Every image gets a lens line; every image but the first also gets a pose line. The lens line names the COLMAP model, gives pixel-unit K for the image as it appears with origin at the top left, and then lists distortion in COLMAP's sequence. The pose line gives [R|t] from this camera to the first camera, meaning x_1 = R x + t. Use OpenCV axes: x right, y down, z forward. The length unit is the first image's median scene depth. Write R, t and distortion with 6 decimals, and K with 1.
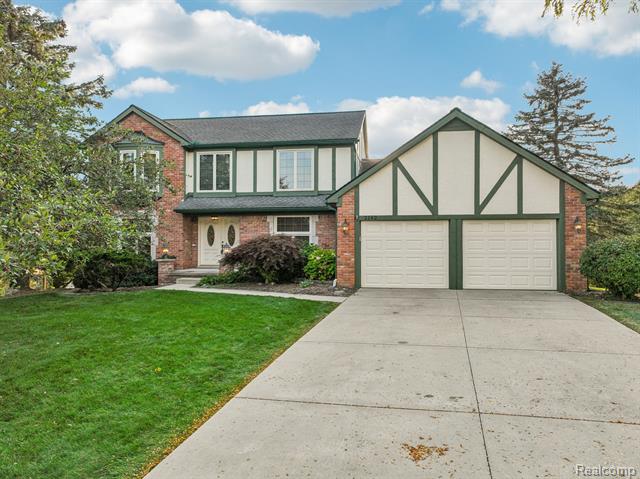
lens RADIAL K [[461.8, 0, 319.6], [0, 461.8, 241.6], [0, 0, 1]] dist [0.004208, 0.018832]
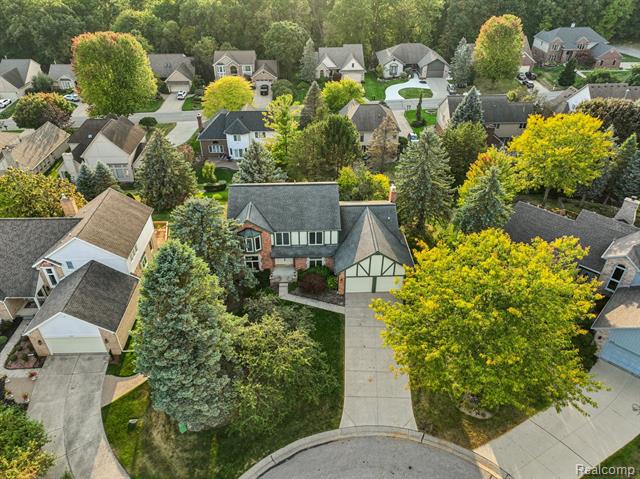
lens RADIAL K [[461.8, 0, 319.9], [0, 461.8, 239.3], [0, 0, 1]] dist [0.004208, 0.018832]
pose [[0.980279, -0.114923, 0.160766, -0.585966], [-0.001879, 0.808060, 0.589097, -2.188805], [-0.197609, -0.577781, 0.791909, -1.368319]]
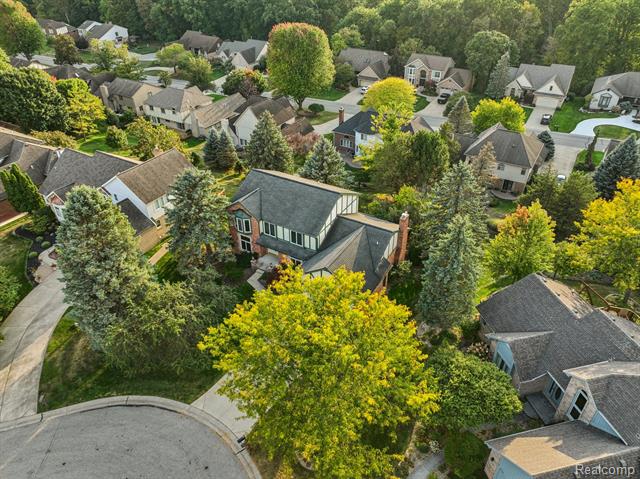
lens RADIAL K [[461.8, 0, 320.2], [0, 461.8, 240.2], [0, 0, 1]] dist [0.004208, 0.018832]
pose [[0.933366, 0.201578, -0.296975, 1.117068], [0.011183, 0.810665, 0.585403, -2.195389], [0.358752, -0.549717, 0.754393, -1.208052]]
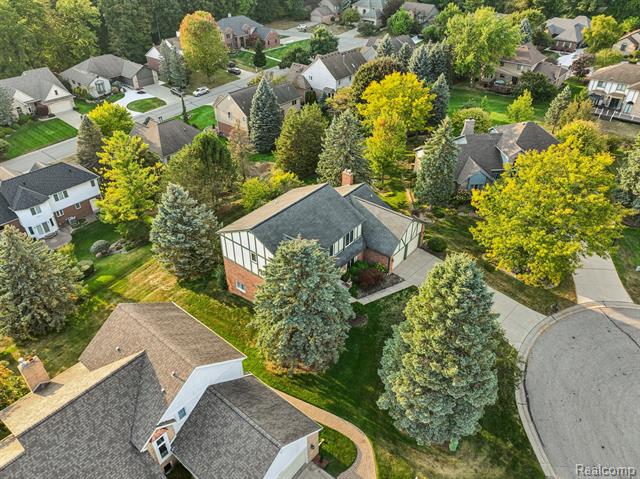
lens RADIAL K [[461.8, 0, 319.6], [0, 461.8, 238.9], [0, 0, 1]] dist [0.004208, 0.018832]
pose [[0.499627, -0.495979, 0.710195, -2.586501], [-0.017629, 0.813868, 0.580783, -2.157192], [-0.866061, -0.302695, 0.397887, 0.162664]]
